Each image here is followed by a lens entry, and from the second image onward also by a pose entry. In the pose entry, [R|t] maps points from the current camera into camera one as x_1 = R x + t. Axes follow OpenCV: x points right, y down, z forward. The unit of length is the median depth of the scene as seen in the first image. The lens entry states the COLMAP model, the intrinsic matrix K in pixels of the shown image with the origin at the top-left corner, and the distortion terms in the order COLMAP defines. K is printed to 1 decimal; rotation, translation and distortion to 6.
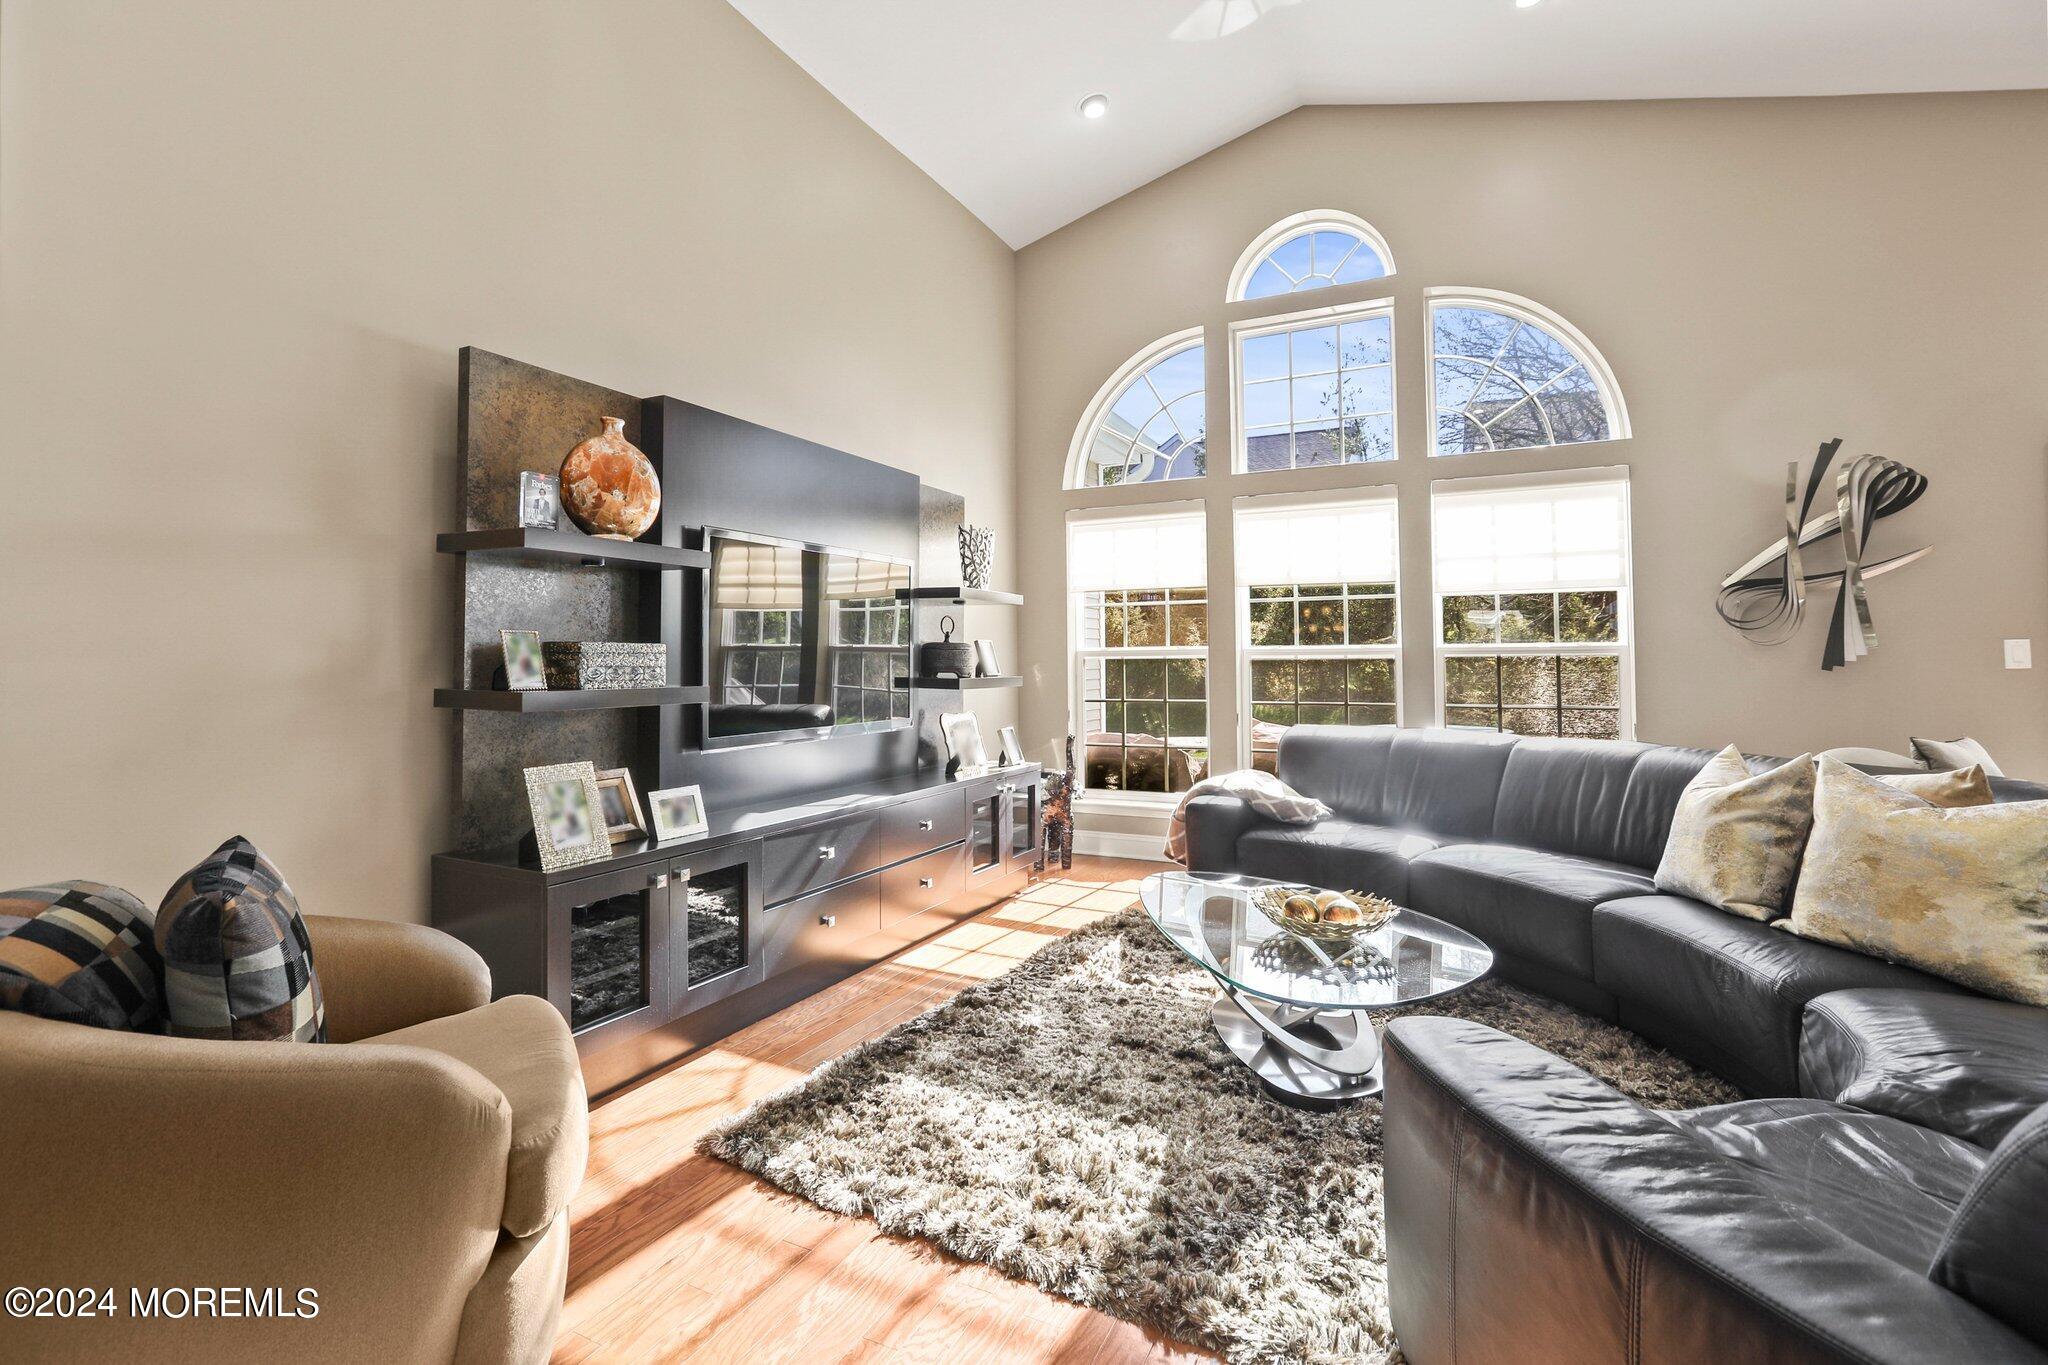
lens RADIAL K [[928.4, 0, 1055.1], [0, 928.4, 631.8], [0, 0, 1]] dist [-0.027716, 0.009702]
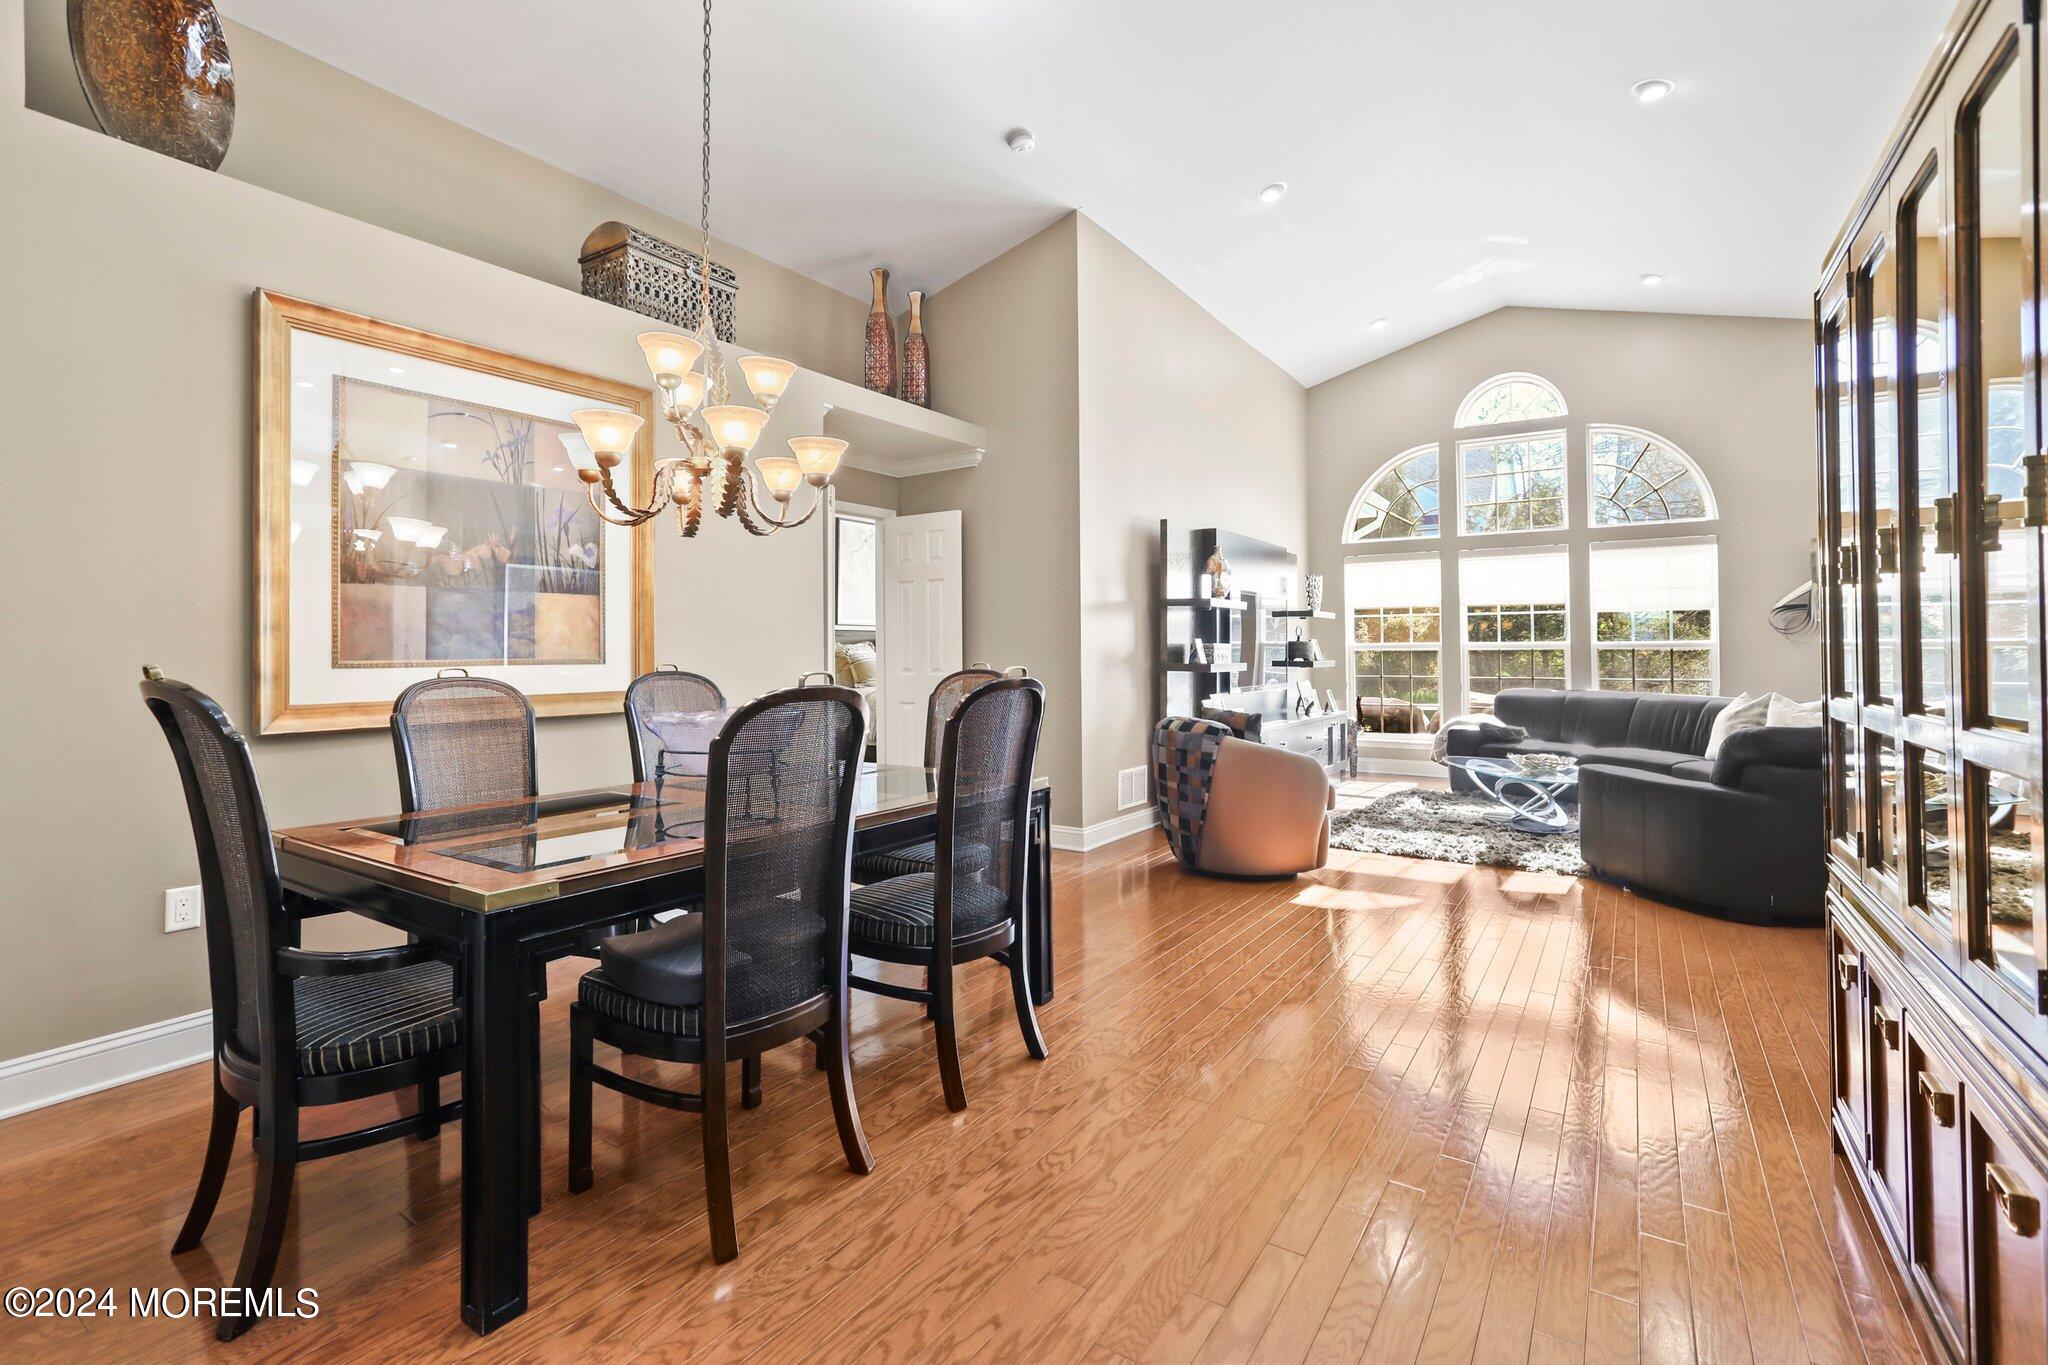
lens RADIAL K [[928.4, 0, 1044.1], [0, 928.4, 635.0], [0, 0, 1]] dist [-0.027716, 0.009702]
pose [[0.990182, -0.000353, -0.139785, -0.313963], [0.002162, 0.999916, 0.012788, -0.021131], [0.139769, -0.012964, 0.990099, -0.730718]]
